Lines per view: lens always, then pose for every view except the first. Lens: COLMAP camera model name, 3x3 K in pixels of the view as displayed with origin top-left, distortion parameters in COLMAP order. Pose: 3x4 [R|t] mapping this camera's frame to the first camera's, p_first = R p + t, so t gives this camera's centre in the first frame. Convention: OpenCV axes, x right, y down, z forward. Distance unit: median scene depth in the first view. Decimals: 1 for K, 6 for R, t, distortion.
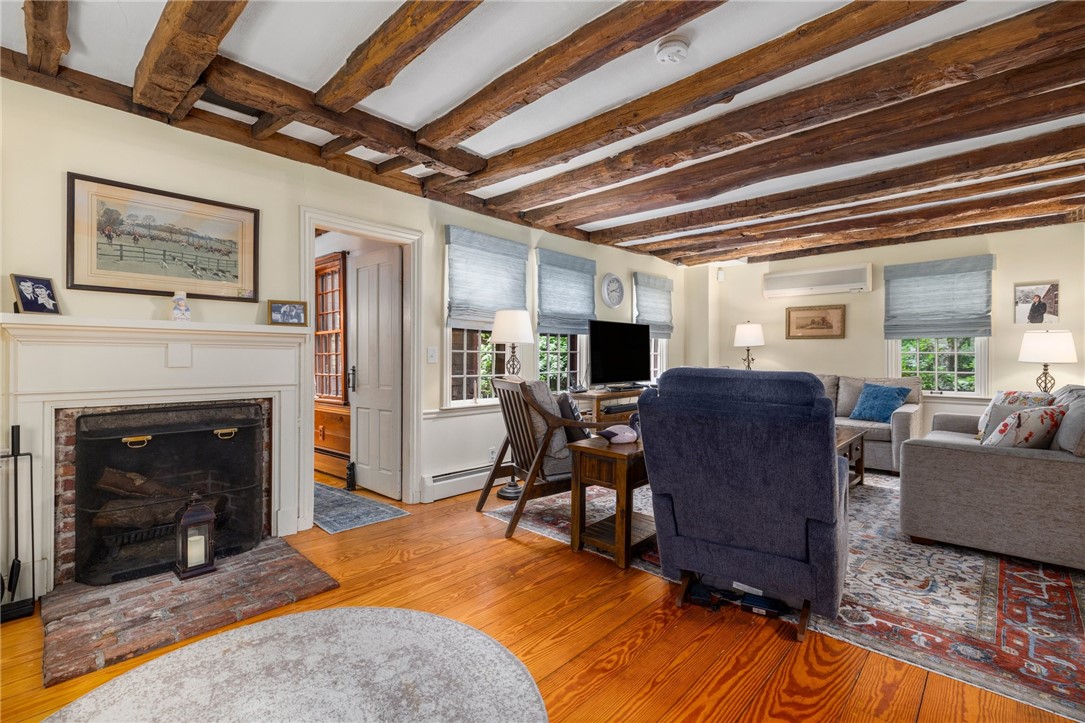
lens RADIAL K [[484.1, 0, 534.4], [0, 484.1, 359.8], [0, 0, 1]] dist [0.010145, -0.000091]
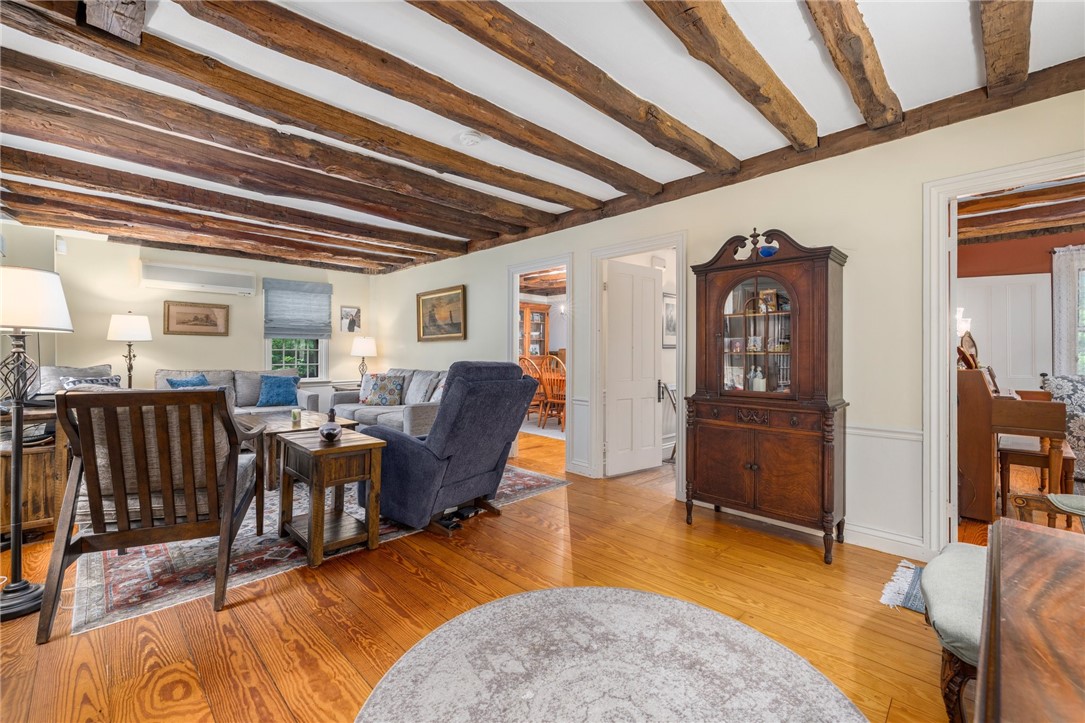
lens RADIAL K [[458.6, 0, 539.2], [0, 458.6, 356.3], [0, 0, 1]] dist [-0.000492, -0.000530]
pose [[0.030738, -0.008802, 0.999489, -0.443533], [0.007338, 0.999936, 0.008580, -0.003144], [-0.999501, 0.007070, 0.030801, 0.322294]]
